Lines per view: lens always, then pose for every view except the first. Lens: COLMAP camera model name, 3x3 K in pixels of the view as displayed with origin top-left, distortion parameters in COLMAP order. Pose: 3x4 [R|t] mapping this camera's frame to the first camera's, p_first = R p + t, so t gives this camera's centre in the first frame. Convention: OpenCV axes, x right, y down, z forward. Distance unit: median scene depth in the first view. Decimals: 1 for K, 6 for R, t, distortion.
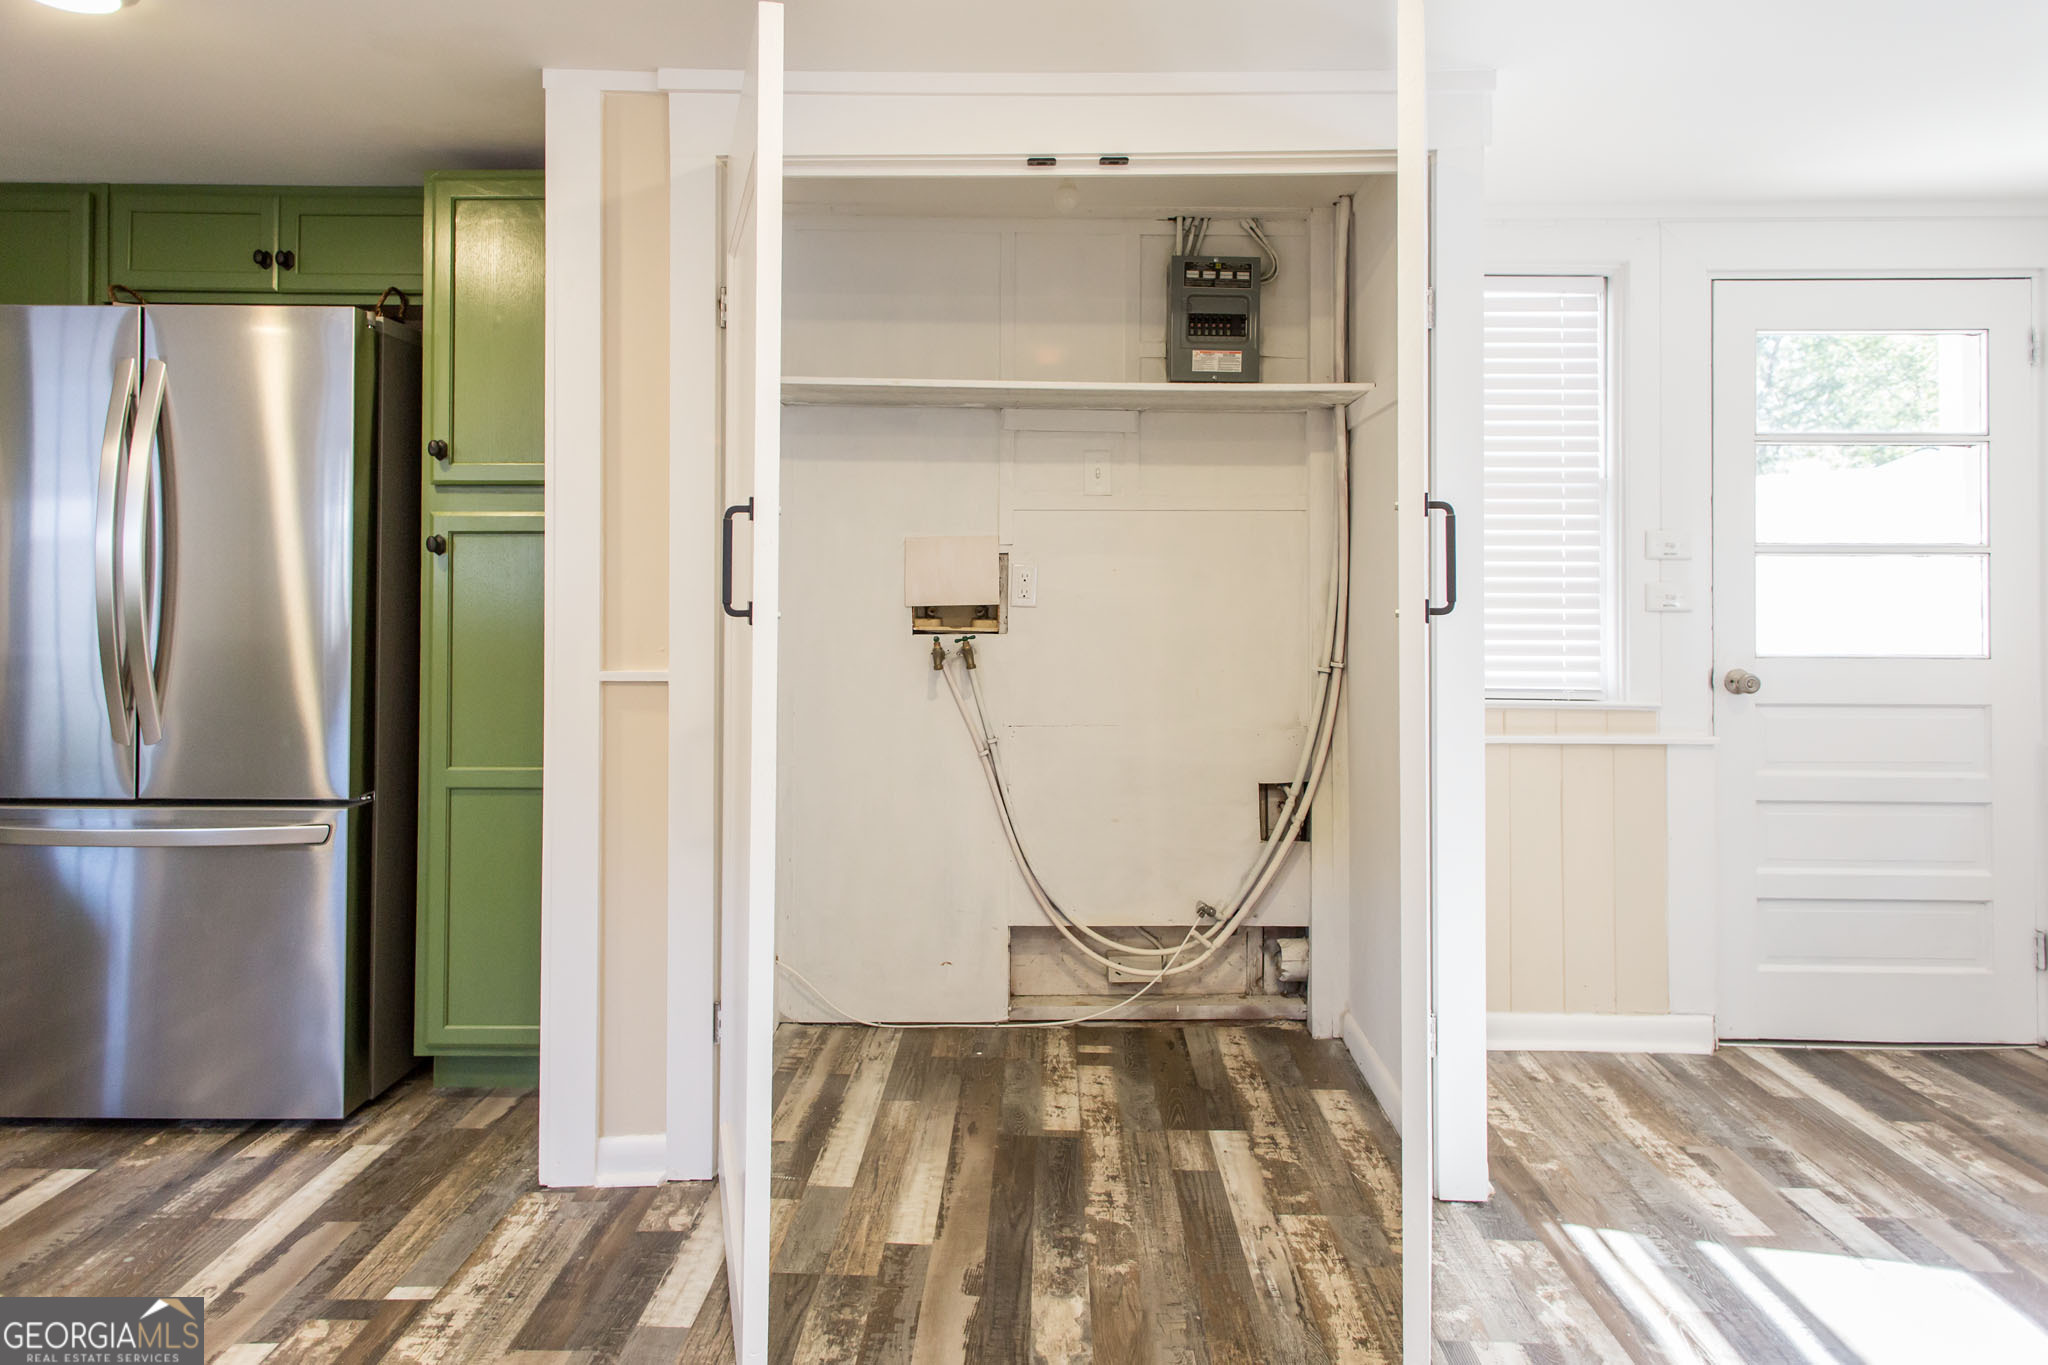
lens RADIAL K [[1166.3, 0, 957.3], [0, 1166.3, 554.3], [0, 0, 1]] dist [0.001274, 0.004381]
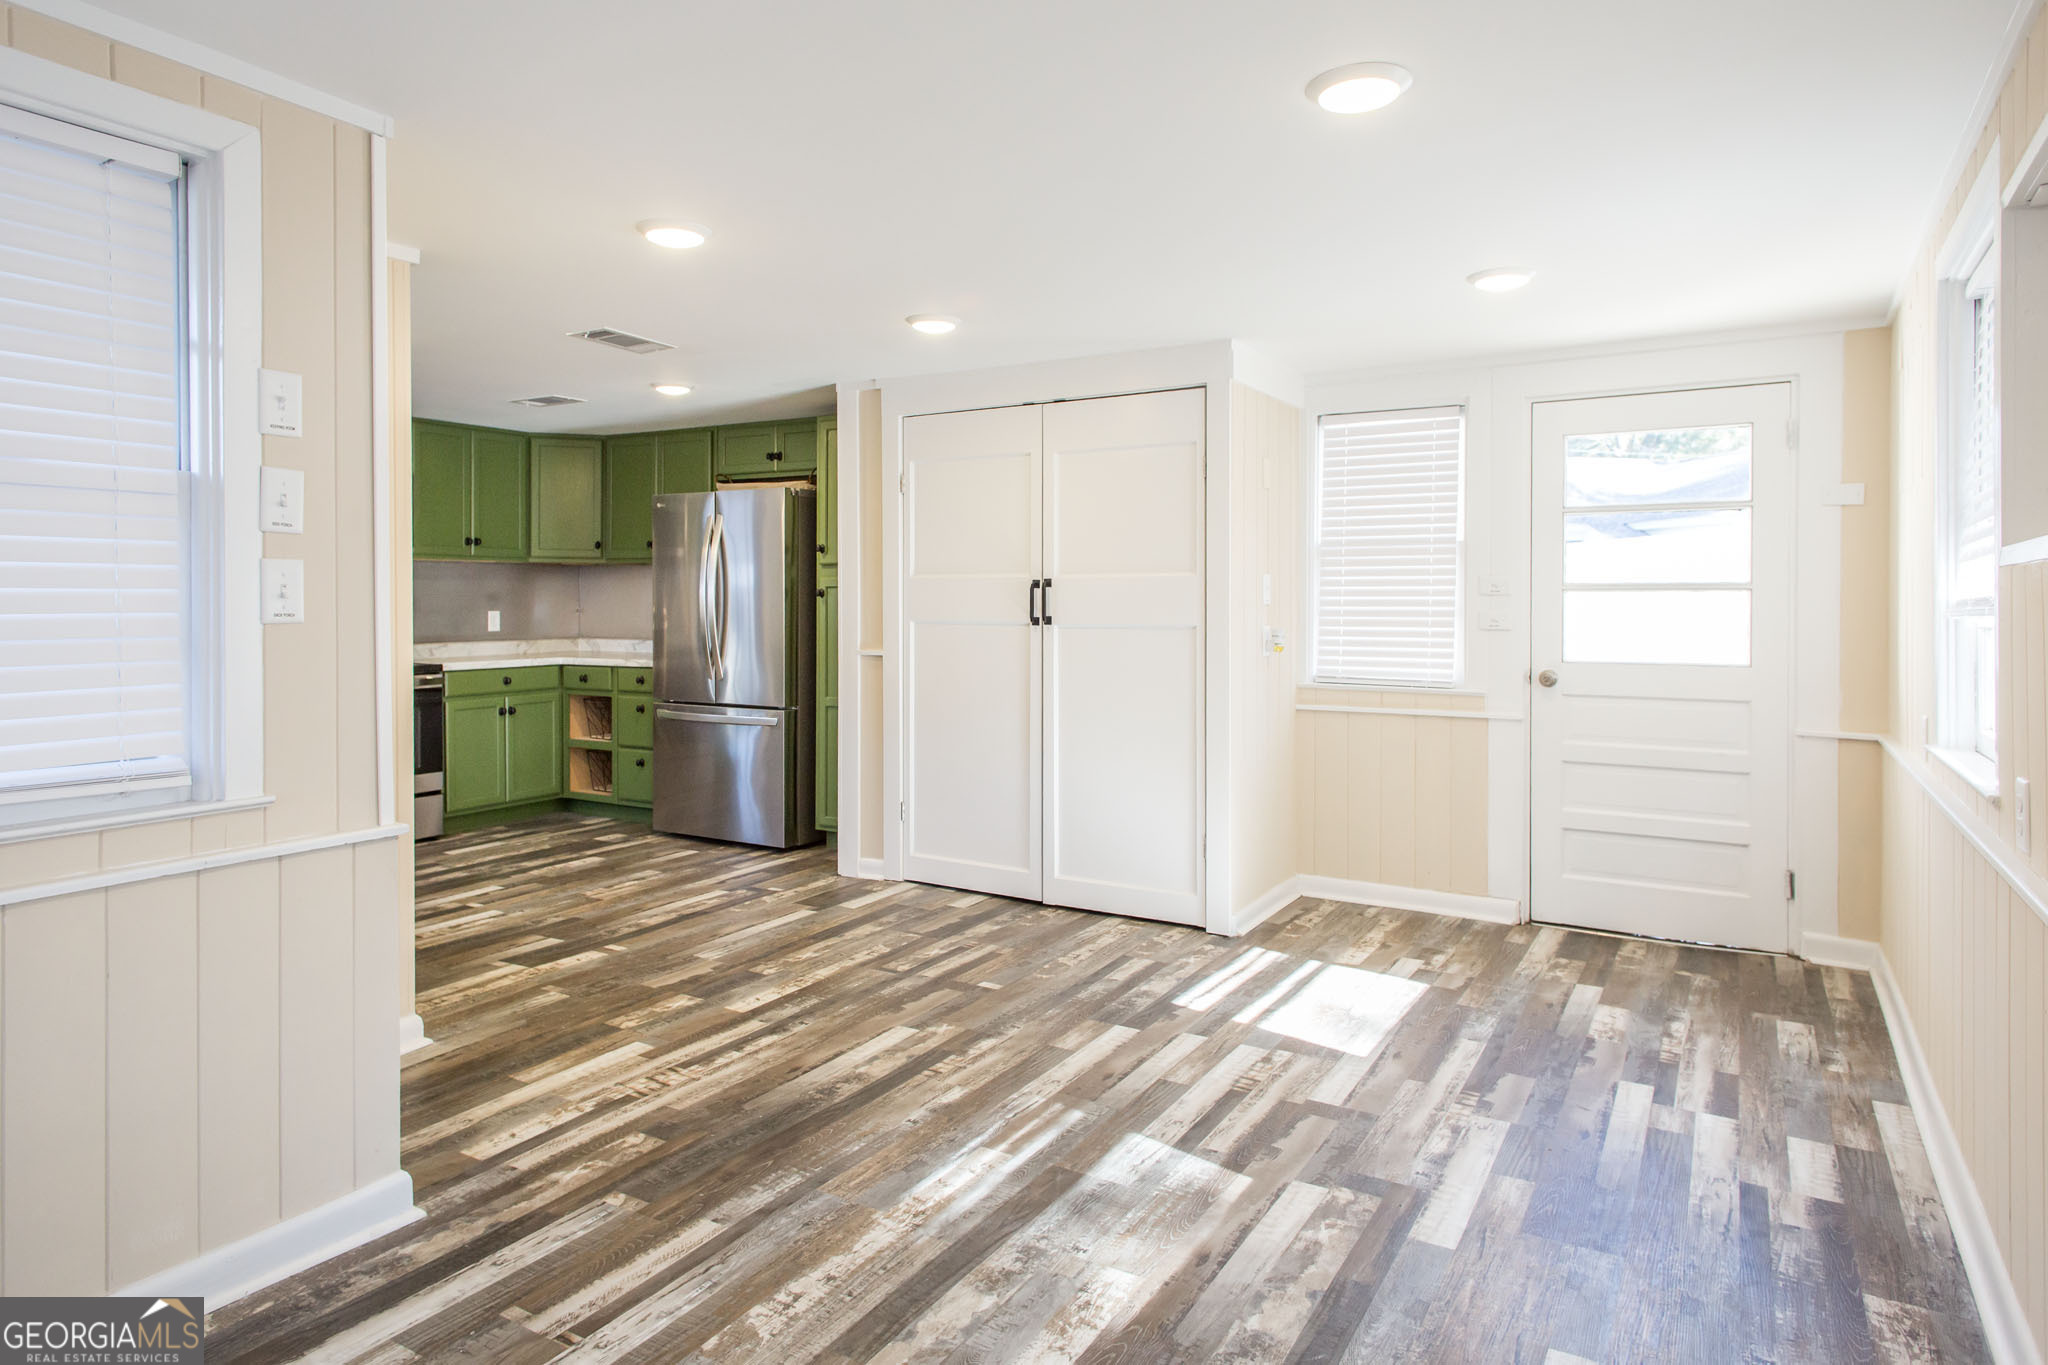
lens RADIAL K [[1166.3, 0, 988.1], [0, 1166.3, 583.5], [0, 0, 1]] dist [0.001274, 0.004381]
pose [[0.858634, -0.011104, -0.512468, 0.902589], [0.019025, 0.999767, 0.010214, -0.041979], [0.512235, -0.018520, 0.858645, -0.672957]]
